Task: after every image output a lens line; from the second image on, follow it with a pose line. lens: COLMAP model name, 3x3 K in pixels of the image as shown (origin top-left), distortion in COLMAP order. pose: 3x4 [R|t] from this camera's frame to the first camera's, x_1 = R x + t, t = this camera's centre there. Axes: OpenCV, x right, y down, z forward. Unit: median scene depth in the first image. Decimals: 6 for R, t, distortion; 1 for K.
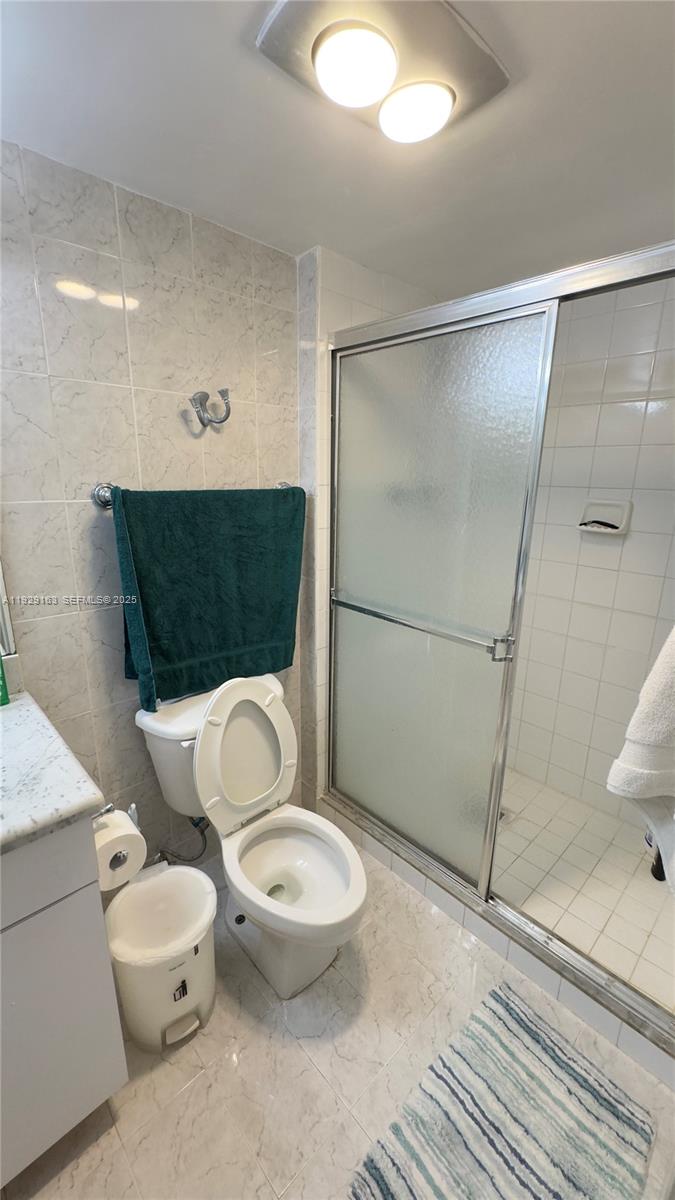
lens RADIAL K [[474.4, 0, 338.1], [0, 474.4, 600.0], [0, 0, 1]] dist [-0.002708, 0.000311]
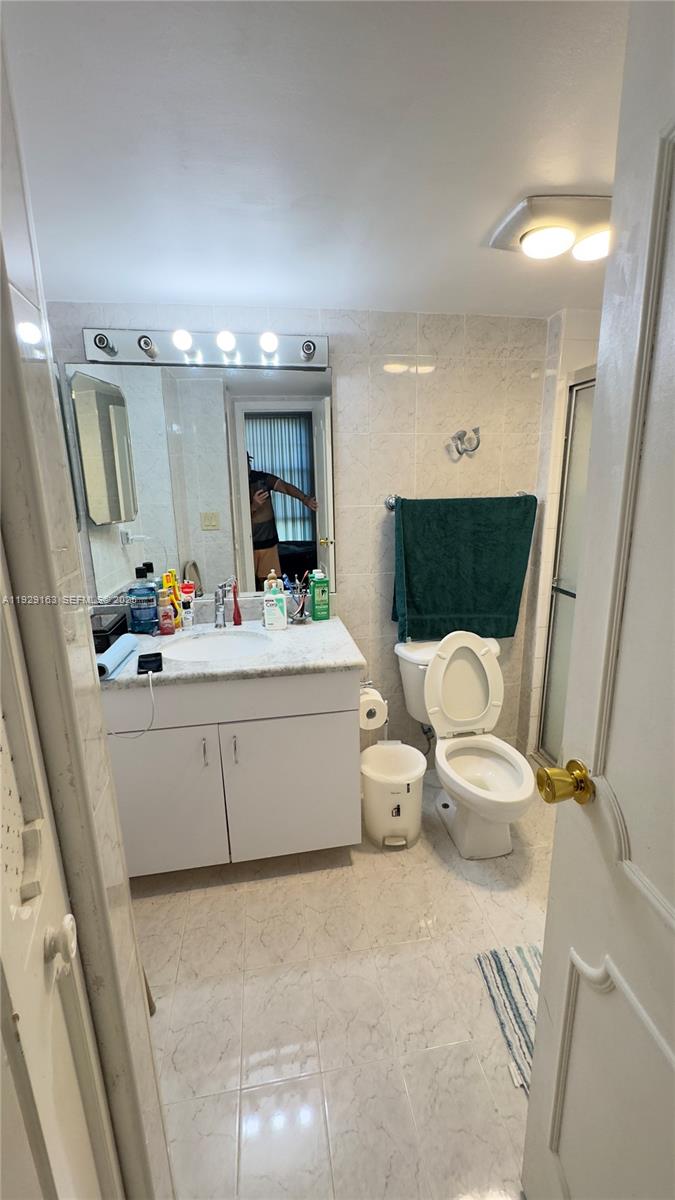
lens RADIAL K [[474.4, 0, 340.0], [0, 474.4, 597.8], [0, 0, 1]] dist [-0.002708, 0.000311]
pose [[0.825858, 0.101279, -0.554708, 0.256851], [-0.115471, 0.993266, 0.009437, 0.094895], [0.551928, 0.056259, 0.831992, -0.374889]]
